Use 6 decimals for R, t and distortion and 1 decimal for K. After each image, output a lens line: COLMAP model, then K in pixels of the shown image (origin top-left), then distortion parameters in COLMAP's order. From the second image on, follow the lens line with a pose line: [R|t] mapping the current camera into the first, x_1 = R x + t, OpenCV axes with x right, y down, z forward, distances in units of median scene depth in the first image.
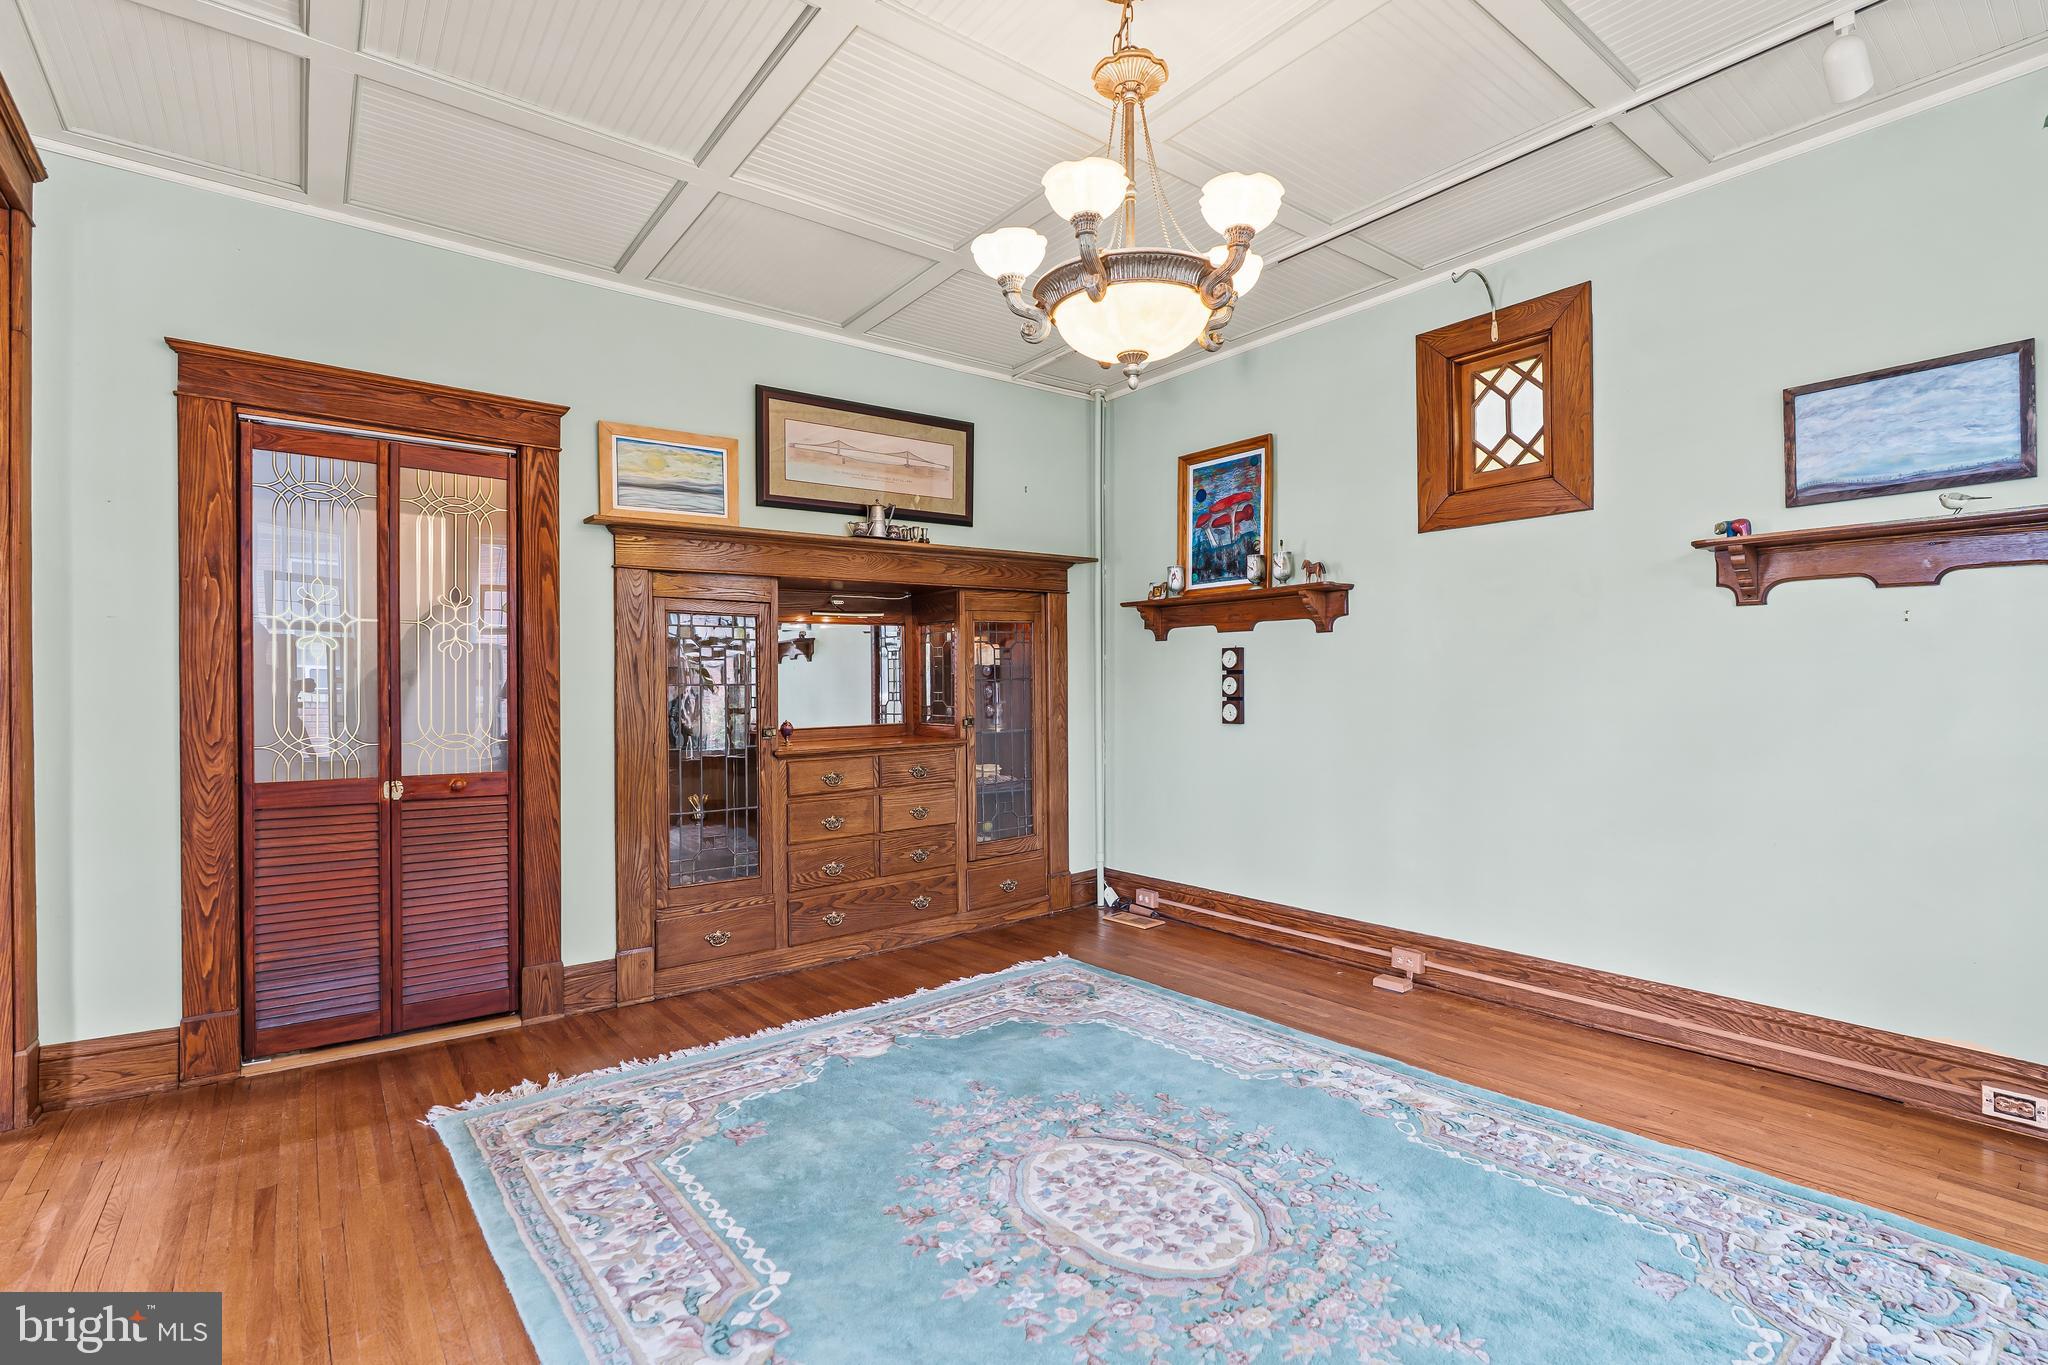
lens RADIAL K [[941.6, 0, 1018.4], [0, 941.6, 683.8], [0, 0, 1]] dist [-0.006190, 0.001801]
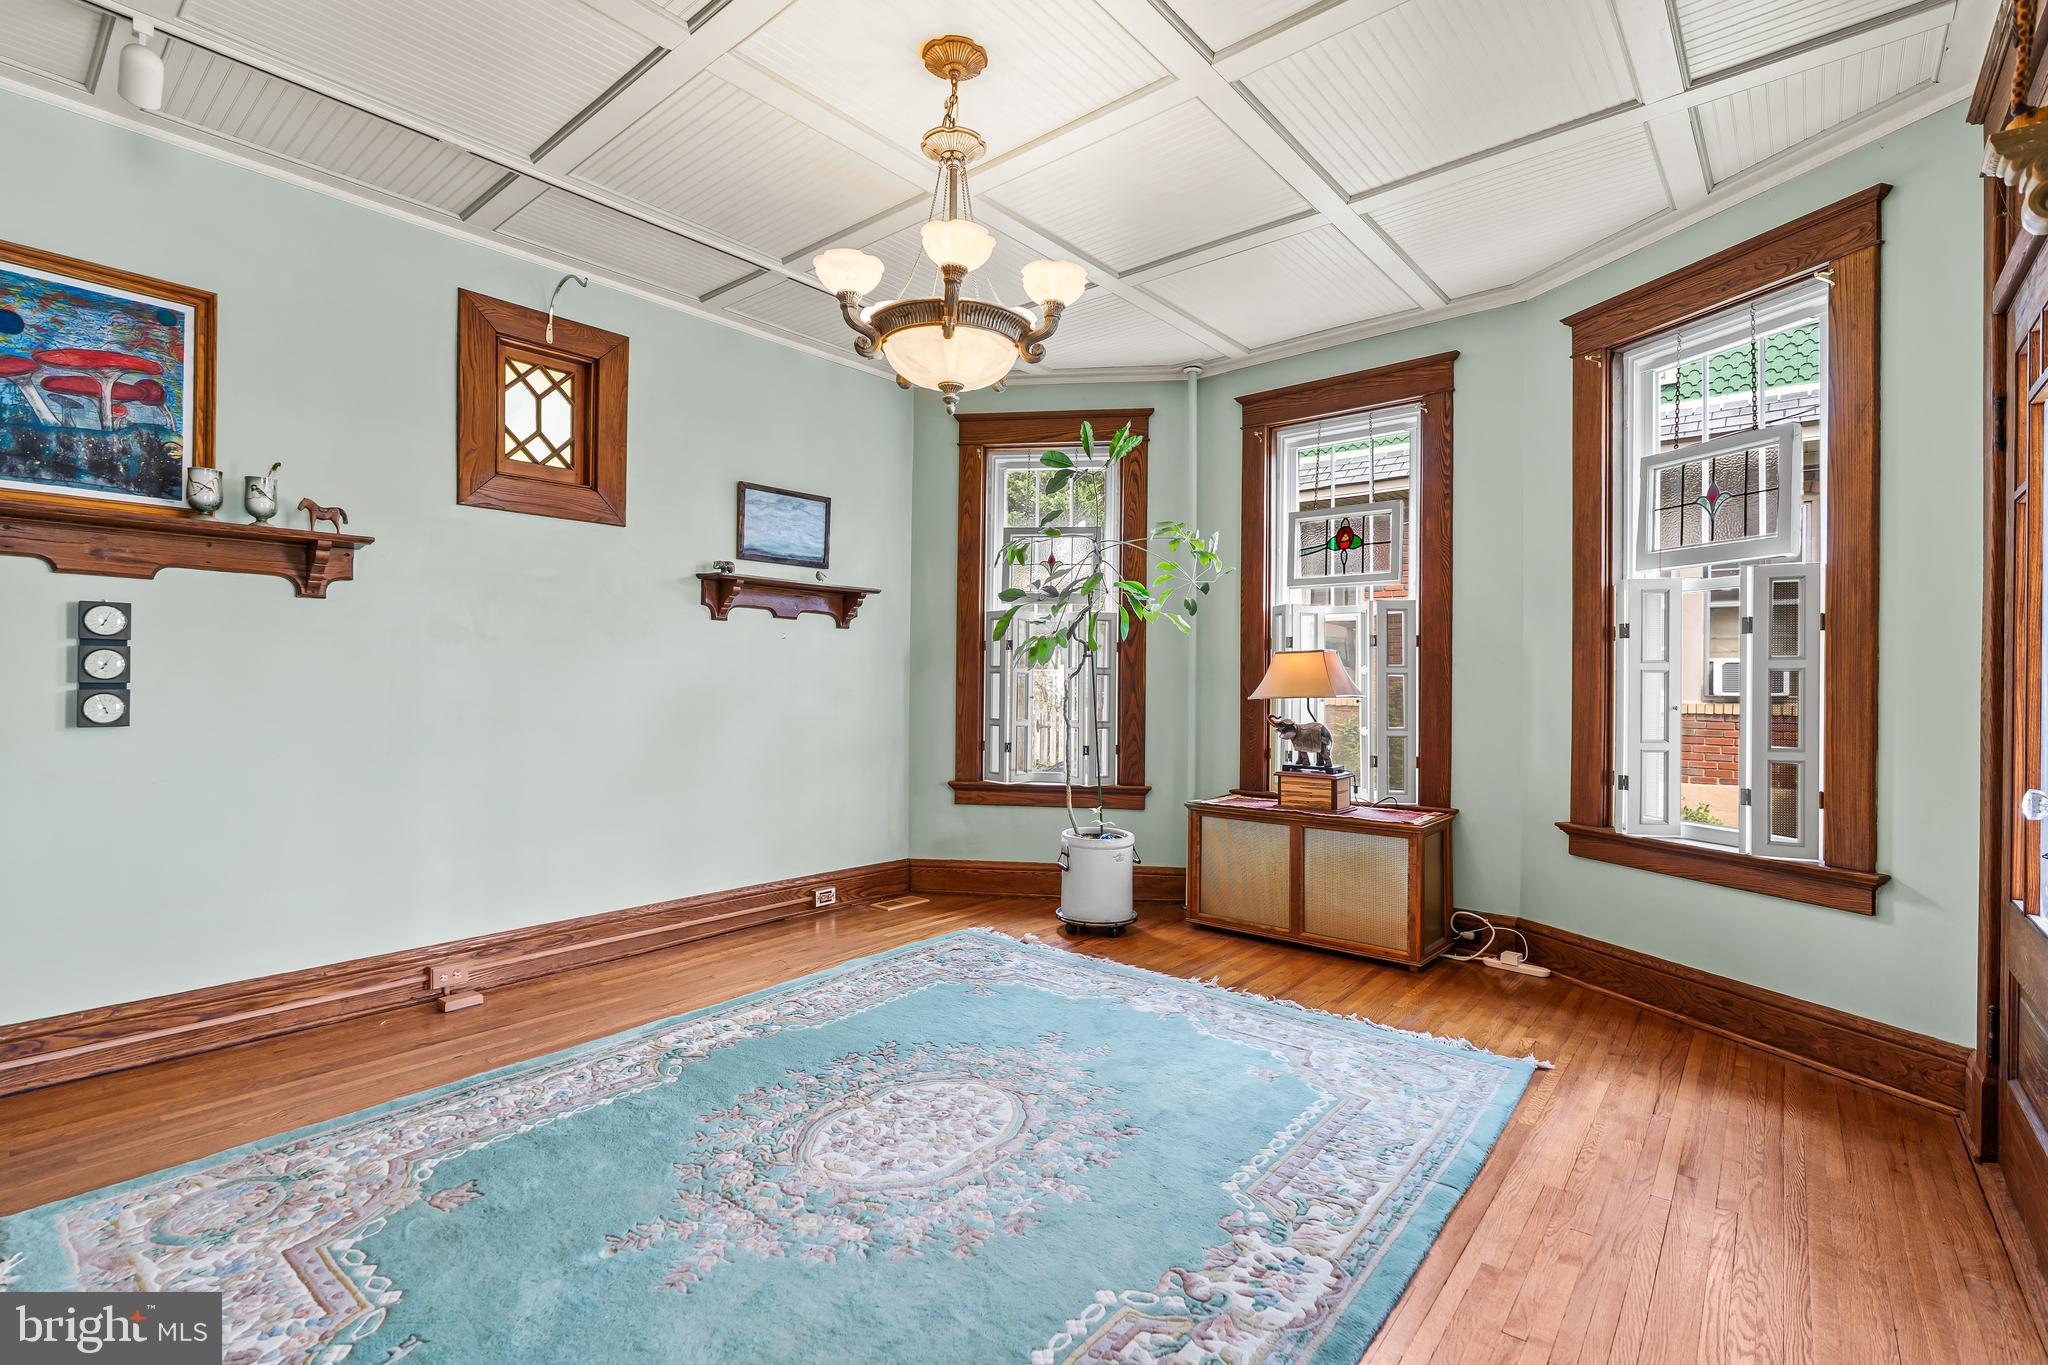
lens RADIAL K [[941.6, 0, 1030.6], [0, 941.6, 675.6], [0, 0, 1]] dist [-0.006190, 0.001801]
pose [[-0.208074, 0.011939, 0.978040, -0.645624], [-0.008959, 0.999860, -0.014111, 0.016654], [-0.978072, -0.011699, -0.207938, 0.710891]]
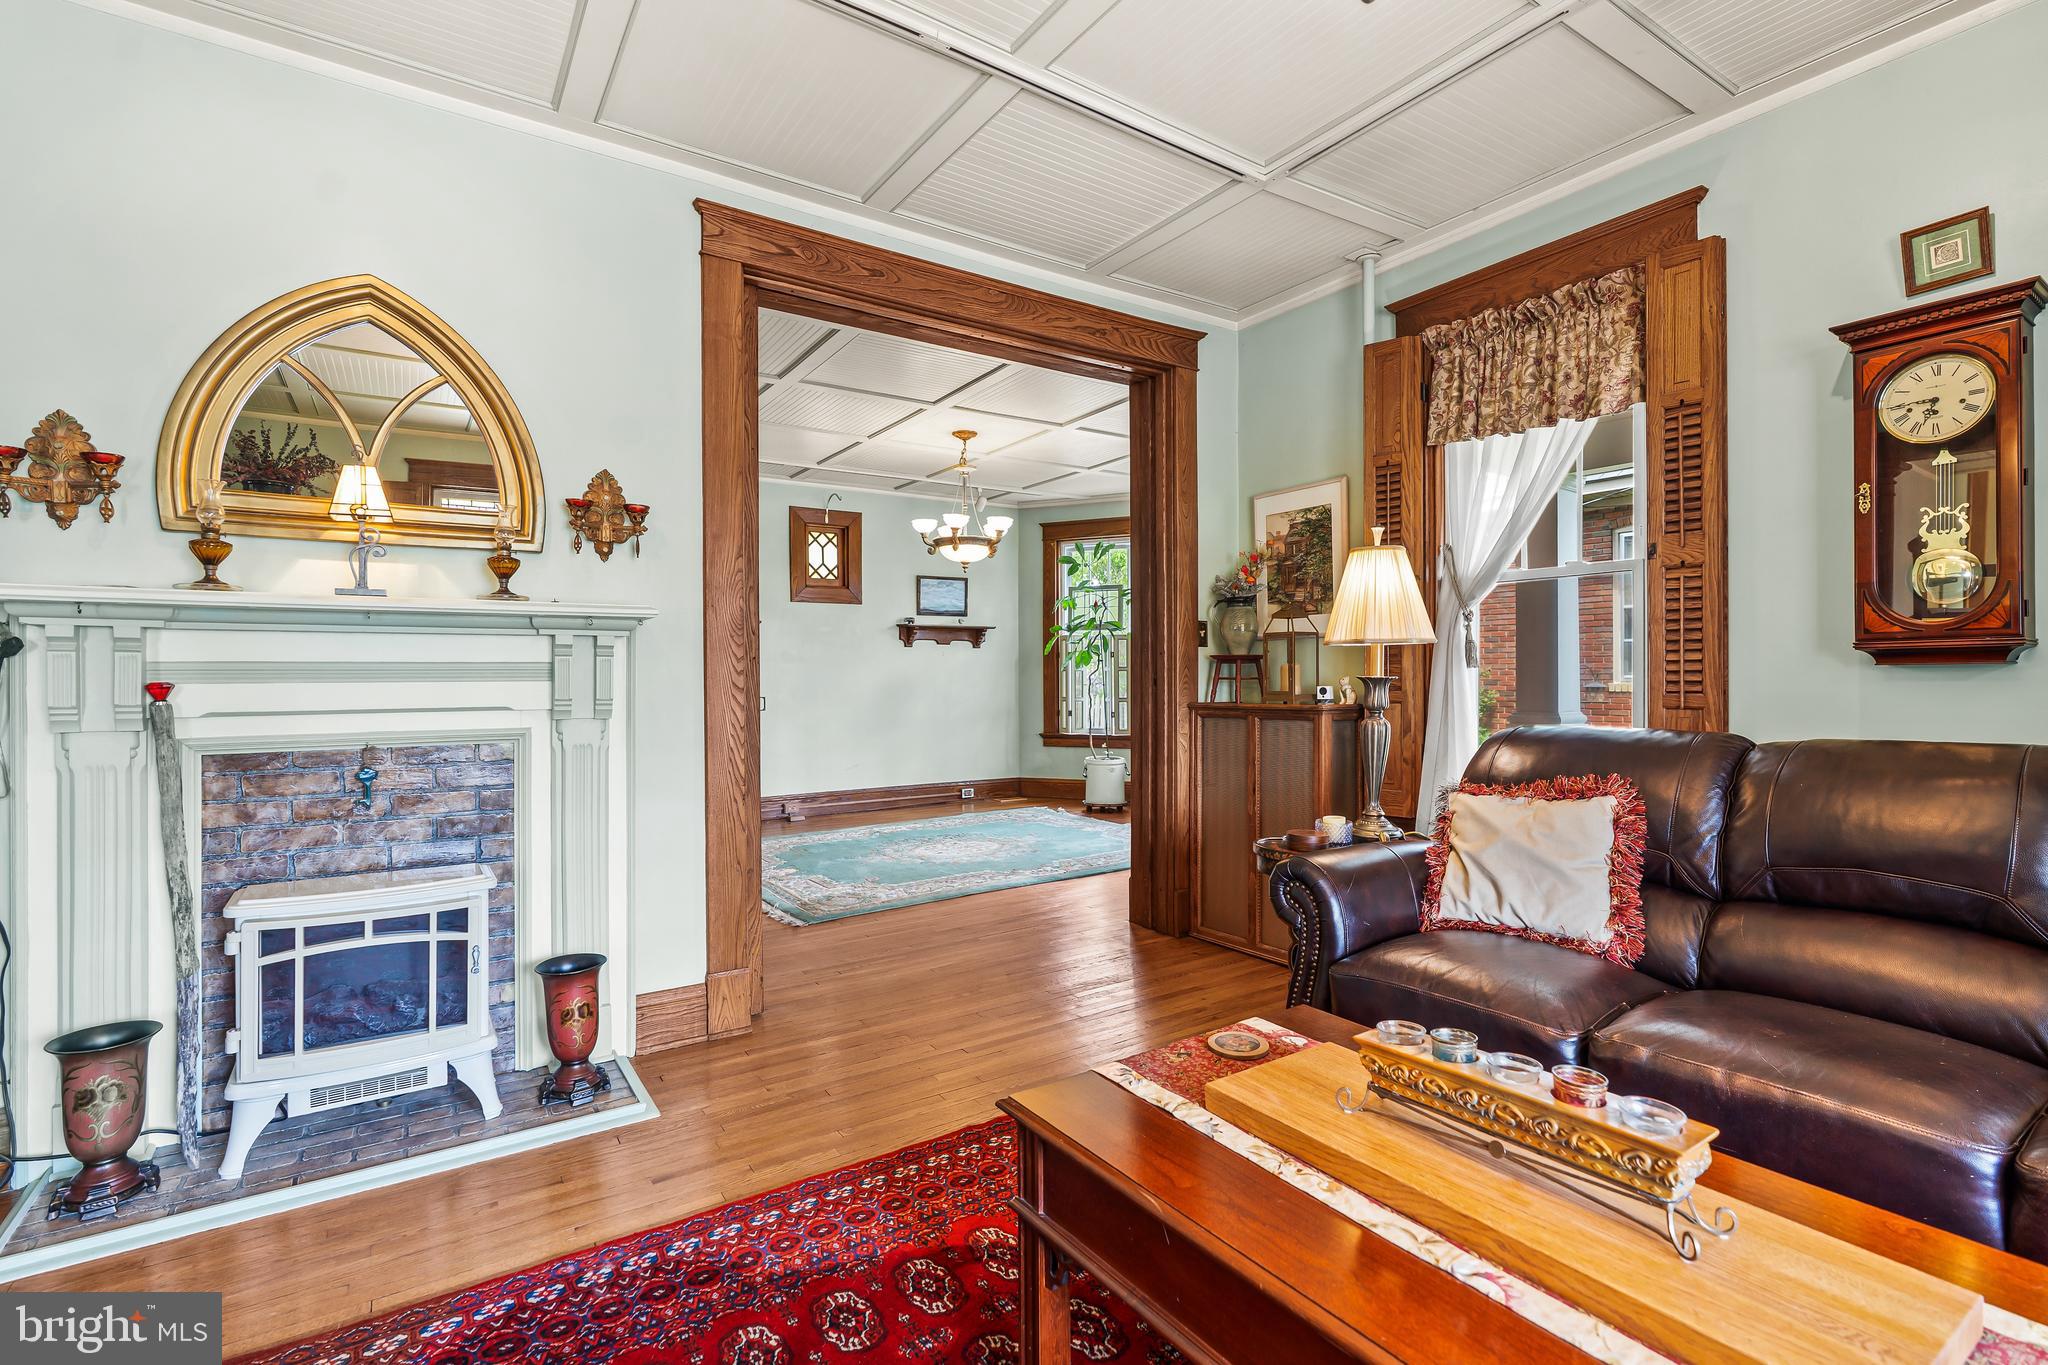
lens RADIAL K [[941.6, 0, 1020.4], [0, 941.6, 684.1], [0, 0, 1]] dist [-0.006190, 0.001801]
pose [[0.092703, 0.007058, 0.995669, -1.771939], [0.006029, 0.999953, -0.007649, 0.047230], [-0.995676, 0.006712, 0.092656, 0.334170]]
